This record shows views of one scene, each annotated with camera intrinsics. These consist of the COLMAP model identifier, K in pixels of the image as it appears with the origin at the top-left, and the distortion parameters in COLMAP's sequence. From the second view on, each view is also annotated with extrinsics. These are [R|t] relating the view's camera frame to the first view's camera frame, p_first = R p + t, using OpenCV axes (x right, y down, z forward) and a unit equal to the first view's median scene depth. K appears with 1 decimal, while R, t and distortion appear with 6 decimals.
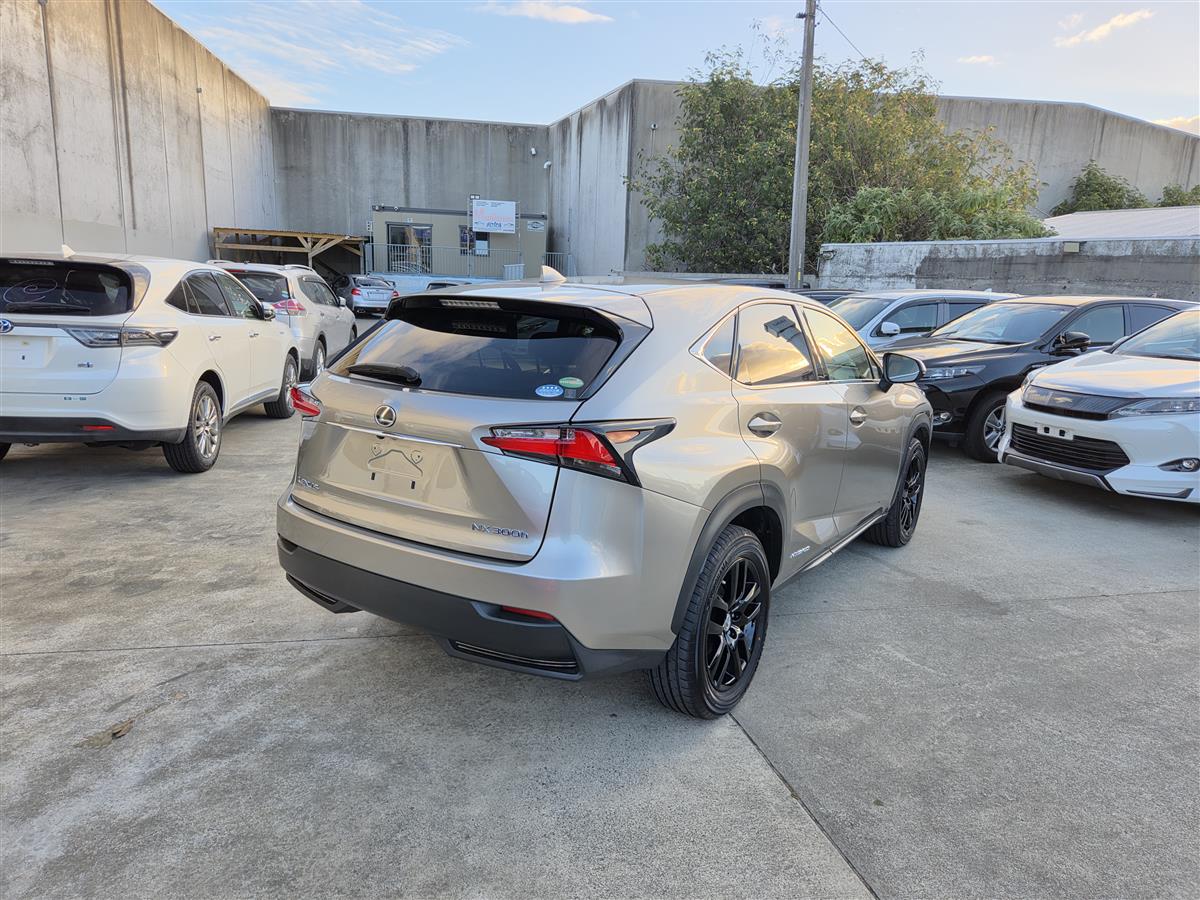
lens RADIAL K [[820.6, 0, 600.0], [0, 820.6, 450.0], [0, 0, 1]] dist [0.055677, -0.034920]
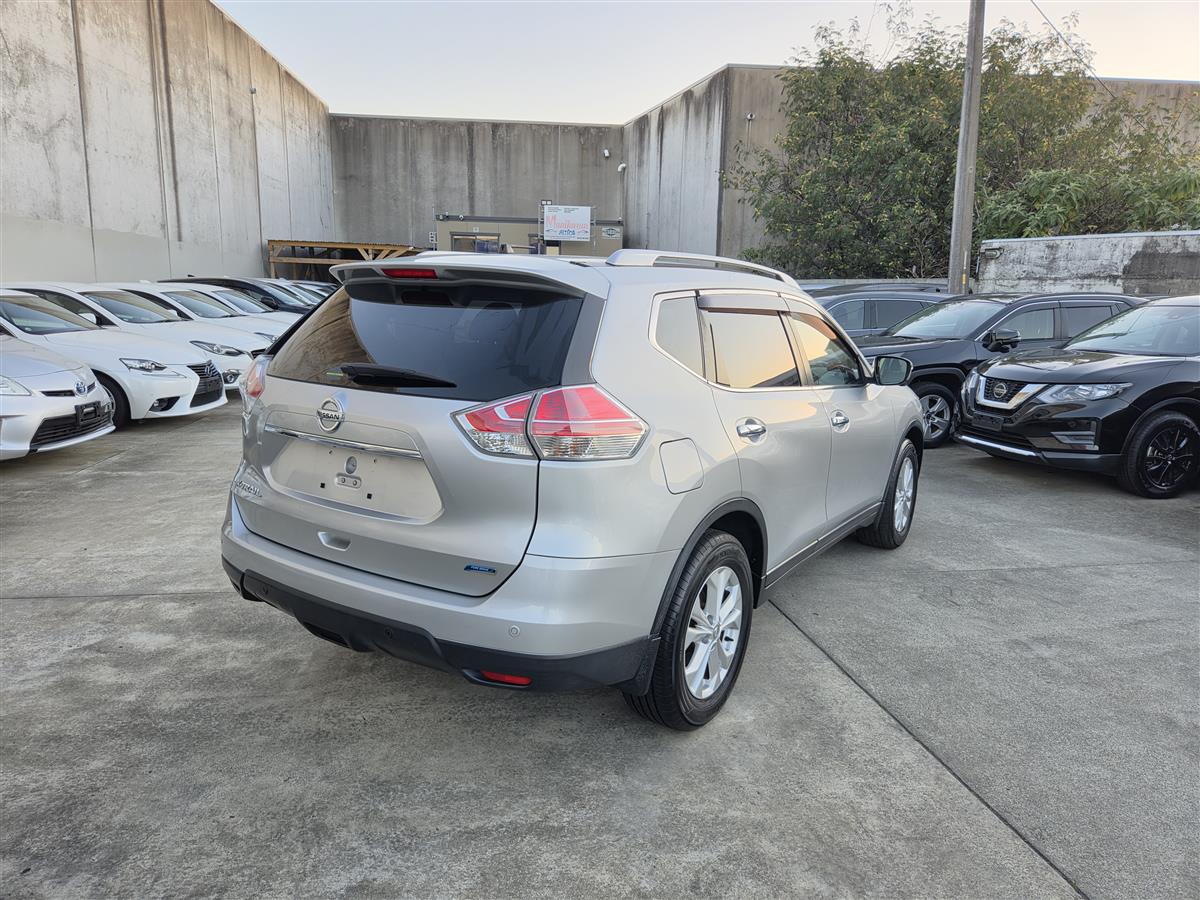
lens RADIAL K [[820.6, 0, 600.0], [0, 820.6, 450.0], [0, 0, 1]] dist [0.055677, -0.034920]
pose [[0.998104, -0.003192, -0.061474, -0.045448], [0.002245, 0.999878, -0.015460, -0.021917], [0.061516, 0.015293, 0.997989, 0.116804]]
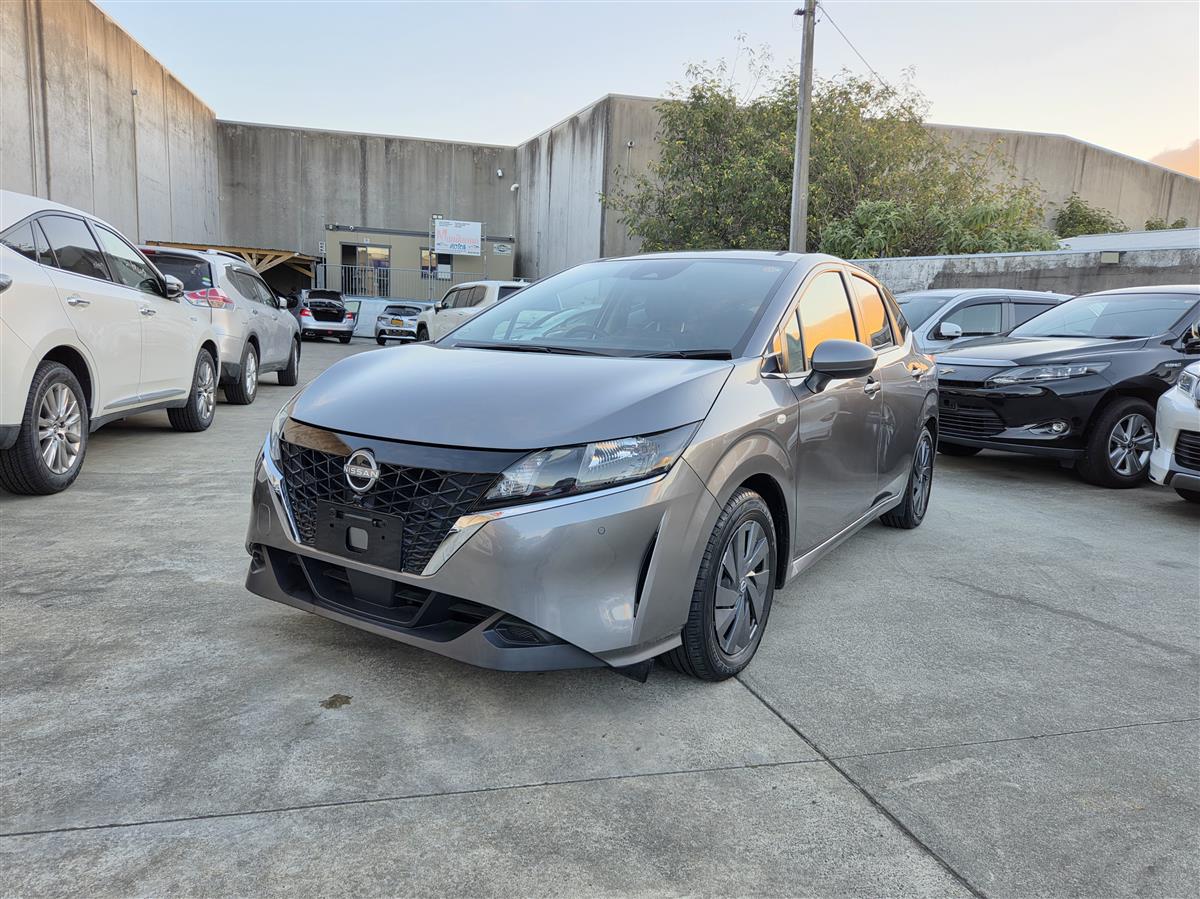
lens RADIAL K [[836.4, 0, 600.0], [0, 836.4, 449.5], [0, 0, 1]] dist [0.063017, -0.046744]
pose [[0.998878, 0.003346, 0.047243, -0.014604], [-0.000930, 0.998695, -0.051064, 0.006010], [-0.047352, 0.050962, 0.997577, 0.066397]]
